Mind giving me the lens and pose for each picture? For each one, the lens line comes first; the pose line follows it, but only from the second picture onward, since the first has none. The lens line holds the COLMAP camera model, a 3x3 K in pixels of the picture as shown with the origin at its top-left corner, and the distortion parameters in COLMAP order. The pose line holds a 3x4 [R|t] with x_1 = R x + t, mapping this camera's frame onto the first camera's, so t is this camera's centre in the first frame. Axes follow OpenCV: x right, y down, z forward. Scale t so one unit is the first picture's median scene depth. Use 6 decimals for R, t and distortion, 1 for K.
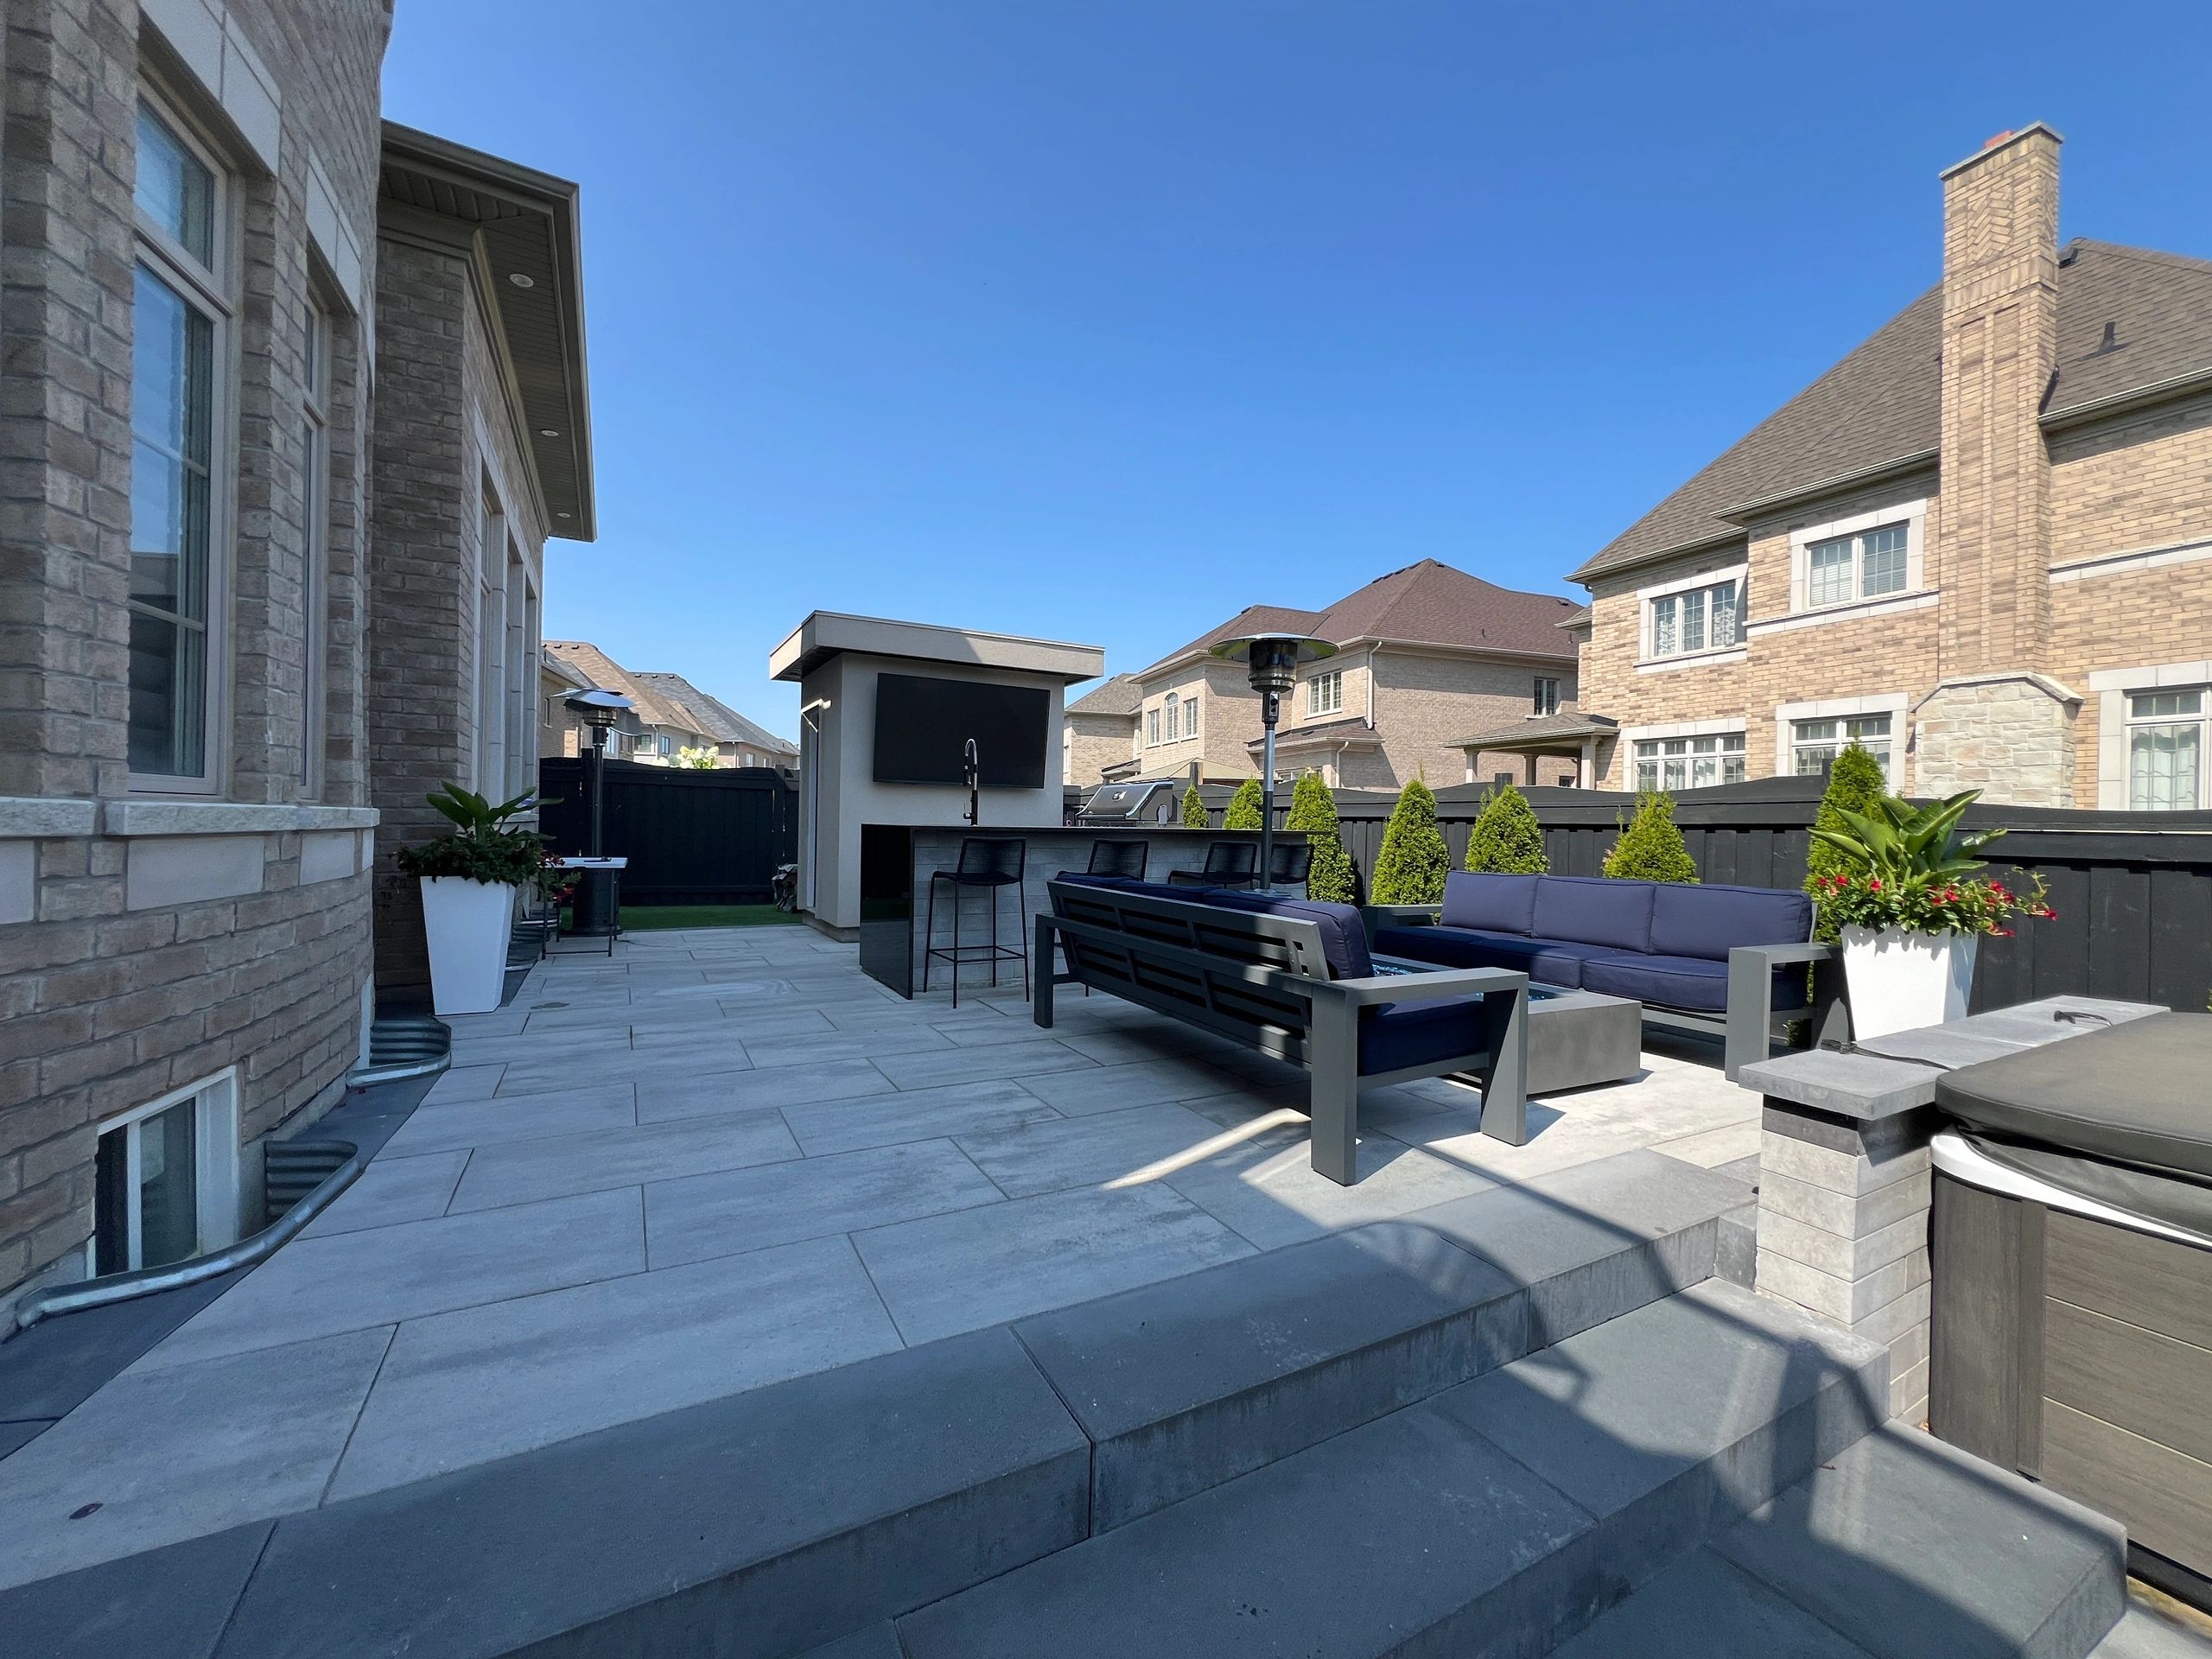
lens RADIAL K [[882.6, 0, 1099.8], [0, 882.6, 827.2], [0, 0, 1]] dist [-0.001089, -0.000204]
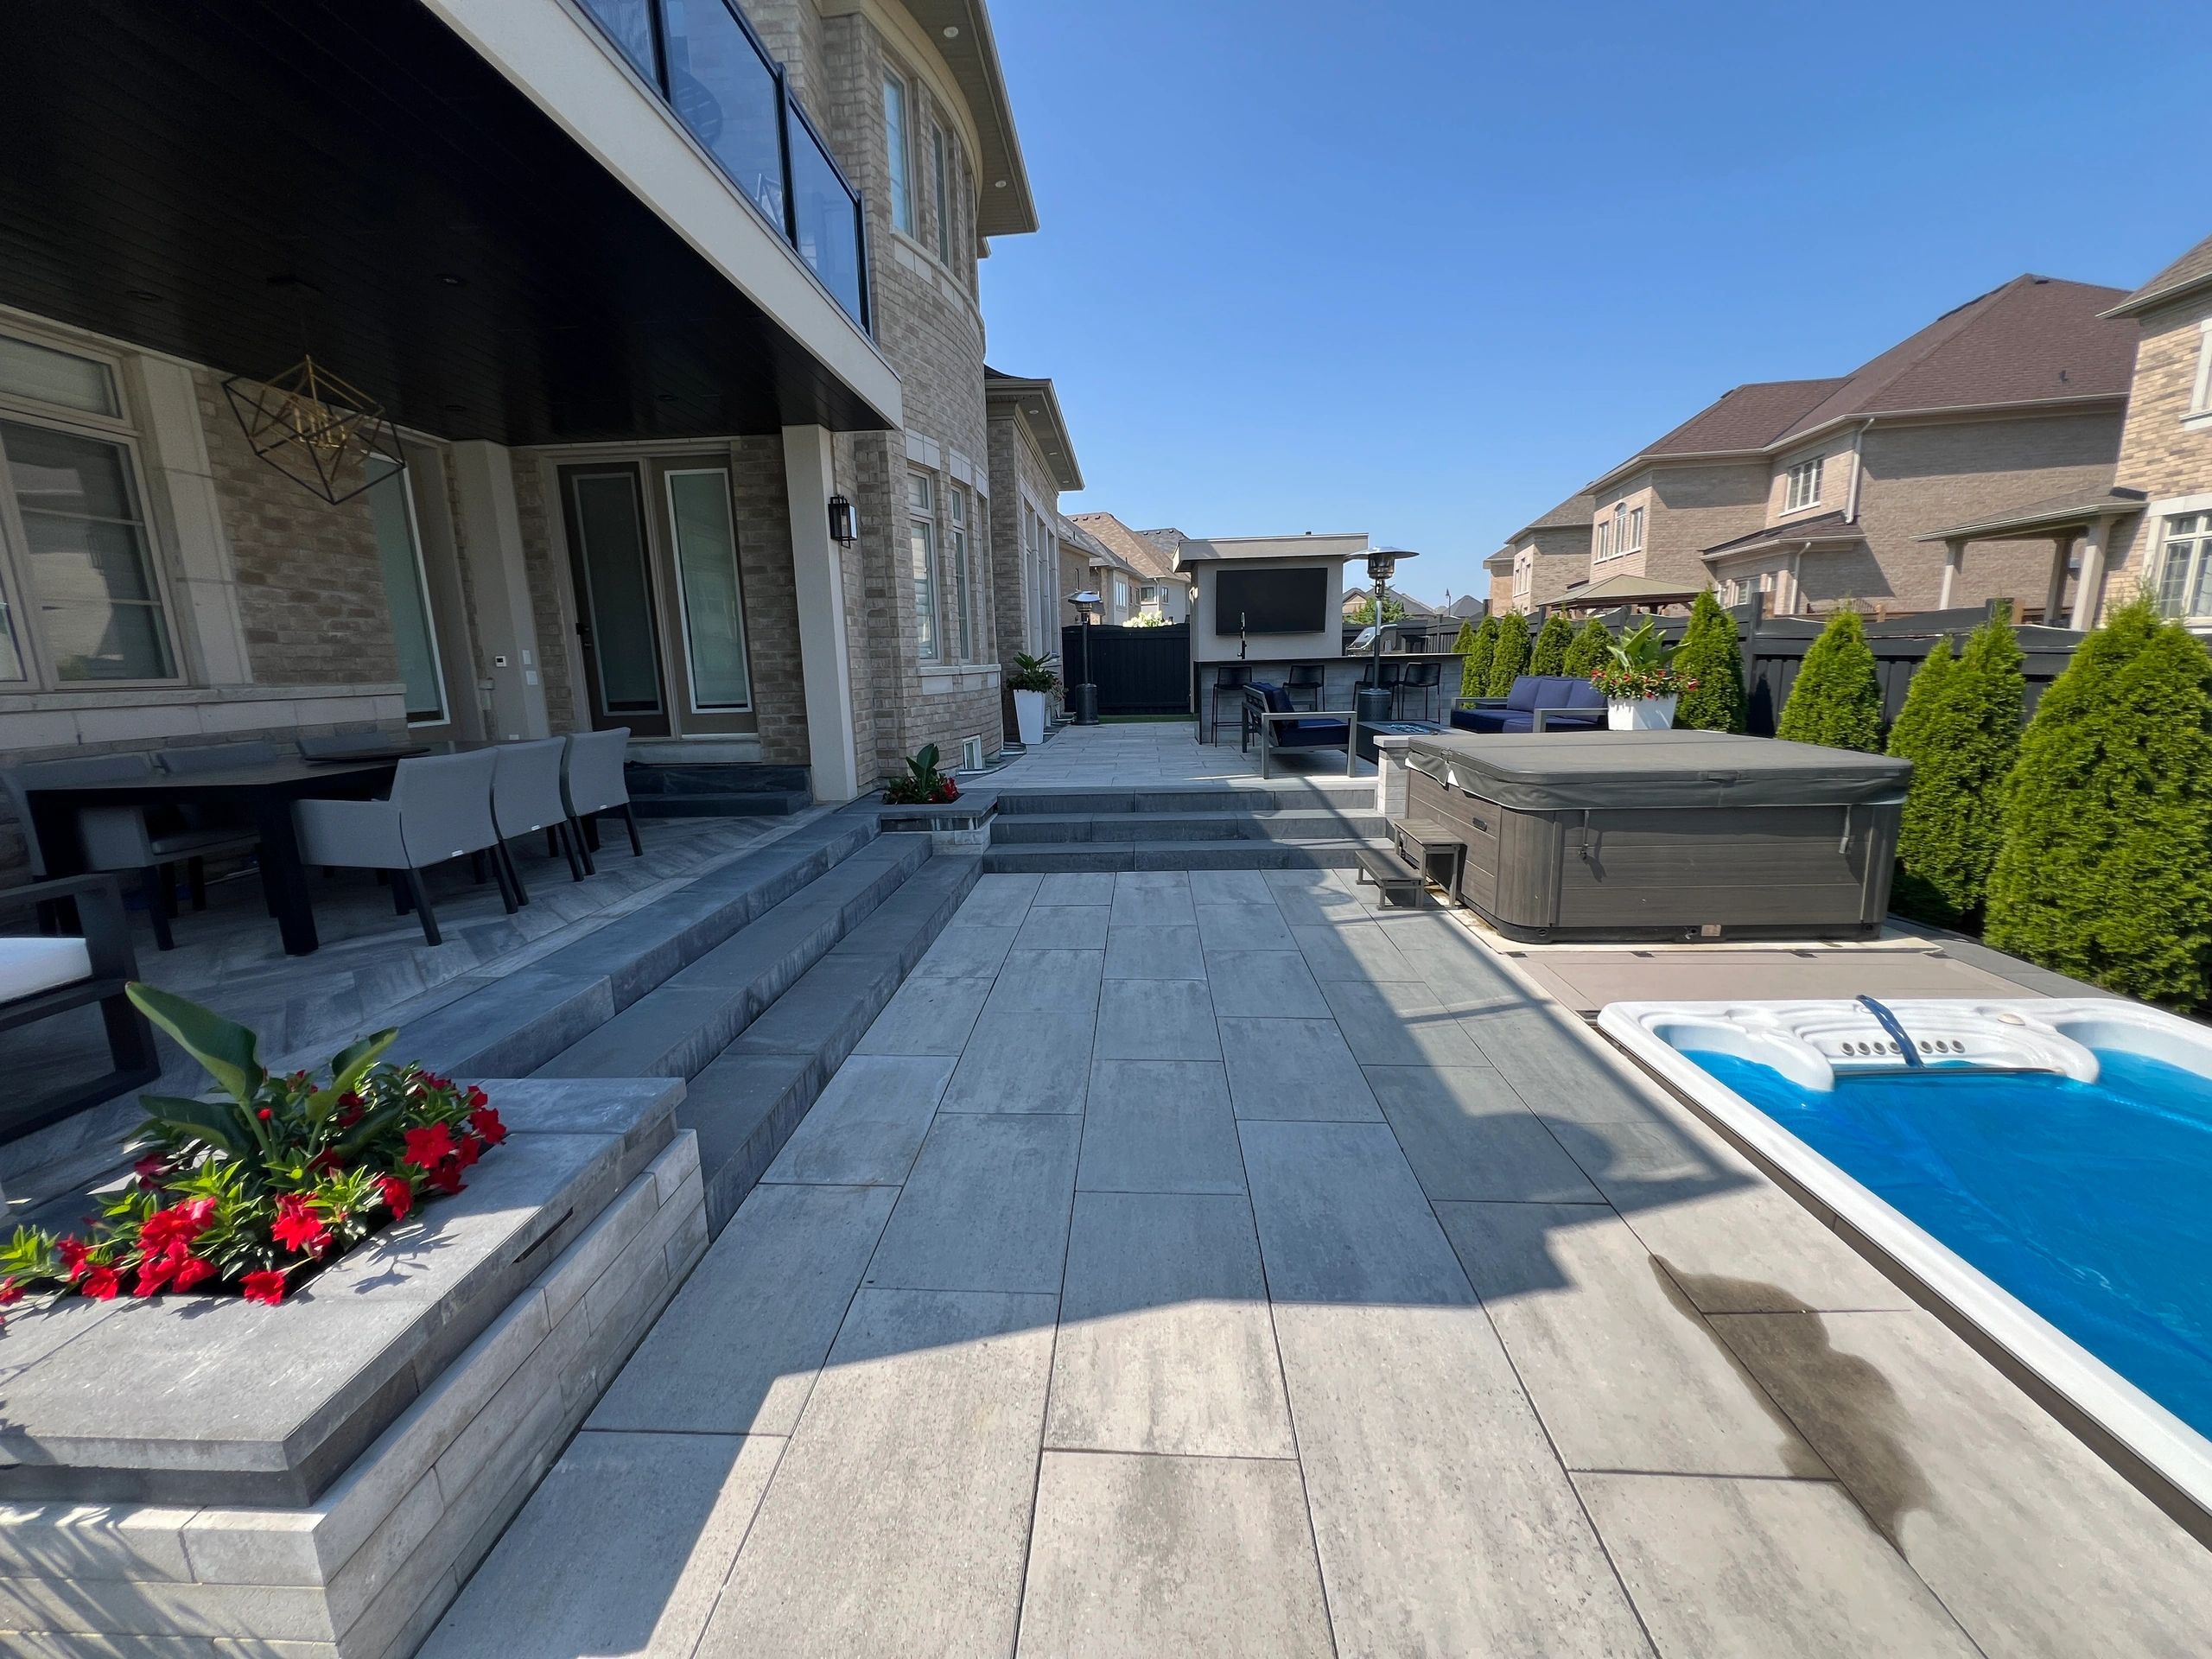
lens RADIAL K [[882.6, 0, 1099.8], [0, 882.6, 827.2], [0, 0, 1]] dist [-0.001089, -0.000204]
pose [[0.852113, 0.058088, -0.520124, 0.293549], [0.041595, 0.983161, 0.177946, 0.000895], [0.521702, -0.173265, 0.835348, -0.396026]]
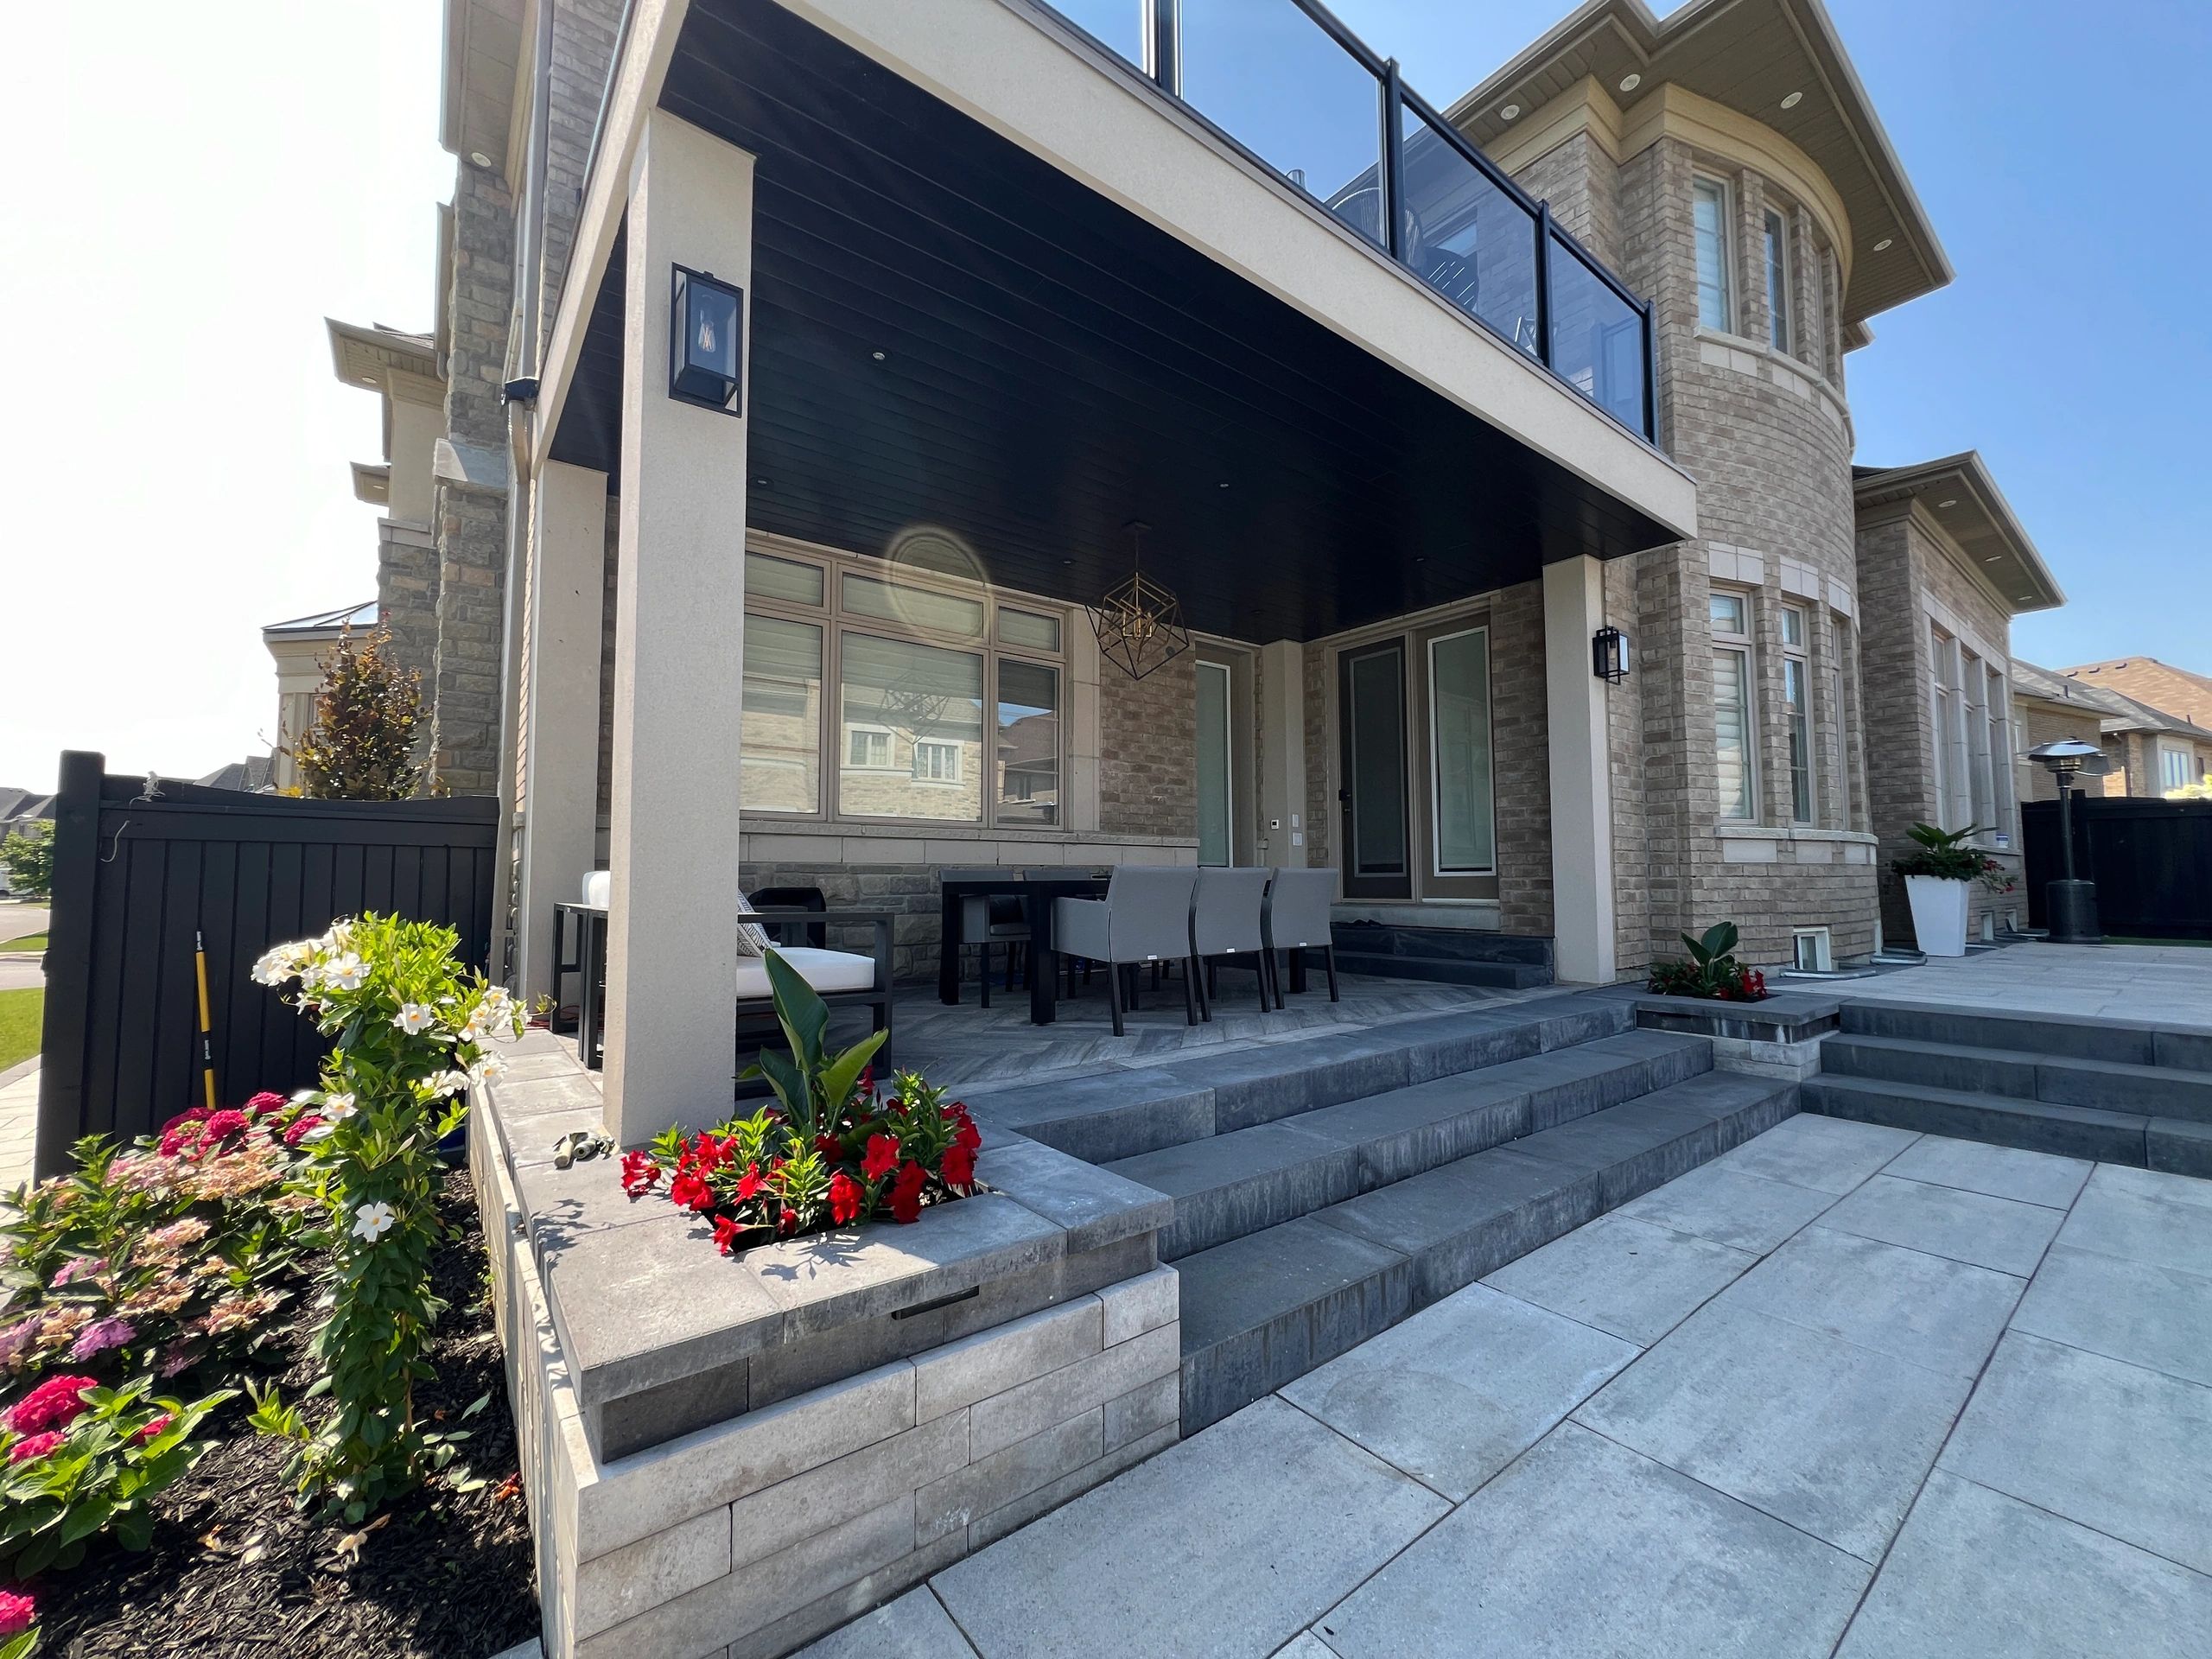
lens RADIAL K [[887.4, 0, 1102.5], [0, 887.4, 826.9], [0, 0, 1]] dist [-0.002252, 0.000747]
pose [[0.157139, -0.077688, -0.984516, 0.276275], [0.004695, 0.996949, -0.077919, 0.032963], [0.987565, 0.007622, 0.157025, -0.327413]]
